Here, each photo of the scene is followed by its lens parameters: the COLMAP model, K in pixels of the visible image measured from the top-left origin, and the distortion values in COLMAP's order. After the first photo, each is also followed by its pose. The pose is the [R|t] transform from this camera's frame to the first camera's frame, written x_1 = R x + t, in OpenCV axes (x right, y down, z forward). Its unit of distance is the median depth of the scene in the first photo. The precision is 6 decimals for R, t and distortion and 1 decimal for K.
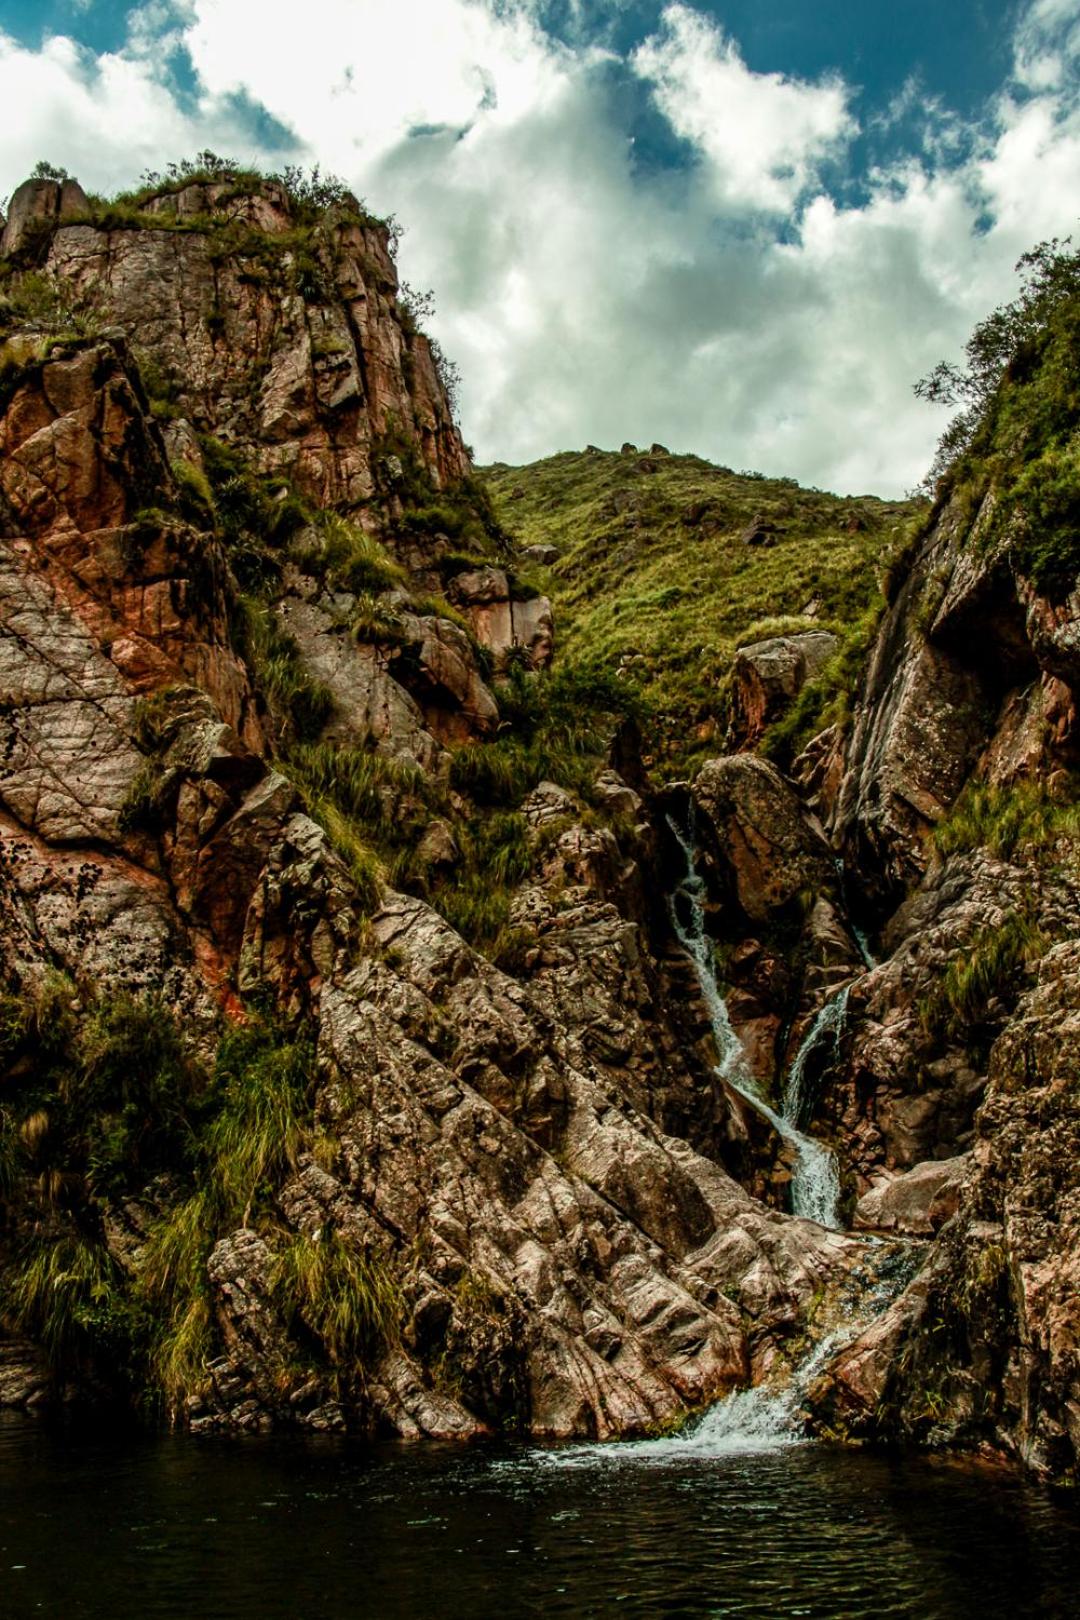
lens RADIAL K [[1328.8, 0, 542.5], [0, 1328.8, 837.3], [0, 0, 1]] dist [-0.177845, 0.180359]
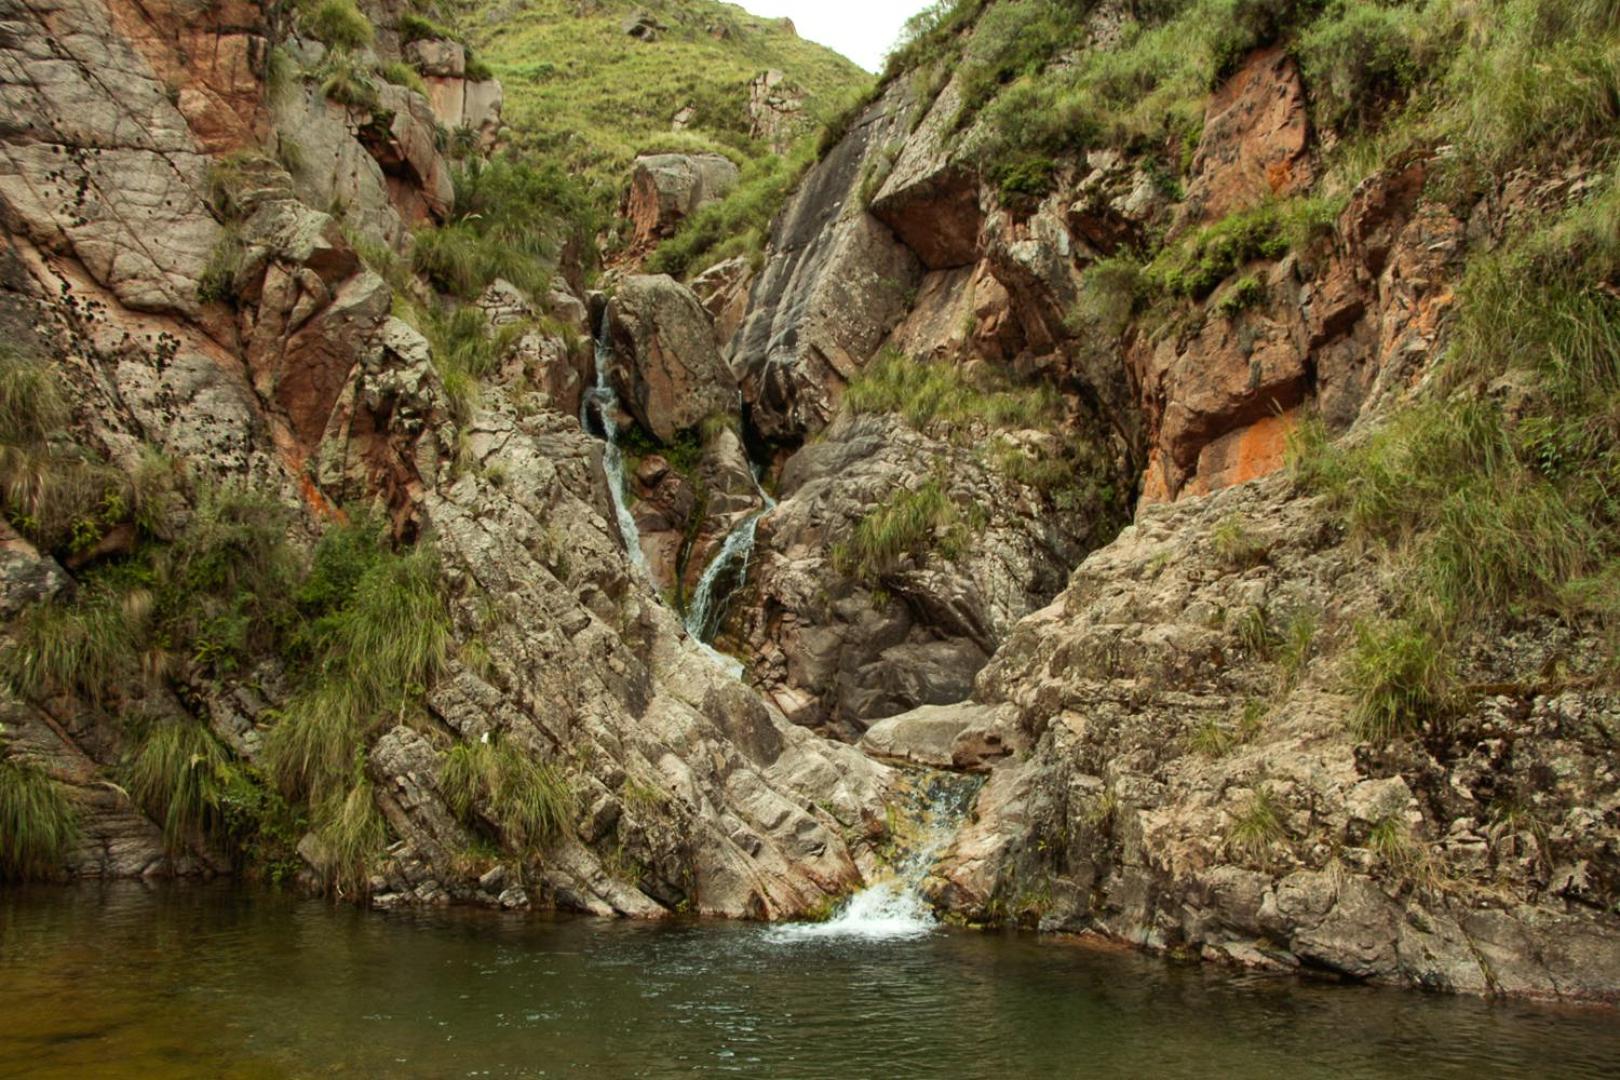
lens RADIAL K [[1328.8, 0, 810.0], [0, 1328.8, 540.0], [0, 0, 1]] dist [-0.177845, 0.180359]
pose [[0.920087, 0.116436, 0.374008, -0.245030], [-0.177002, 0.975347, 0.131793, -0.039519], [-0.349442, -0.187461, 0.918013, -0.066433]]
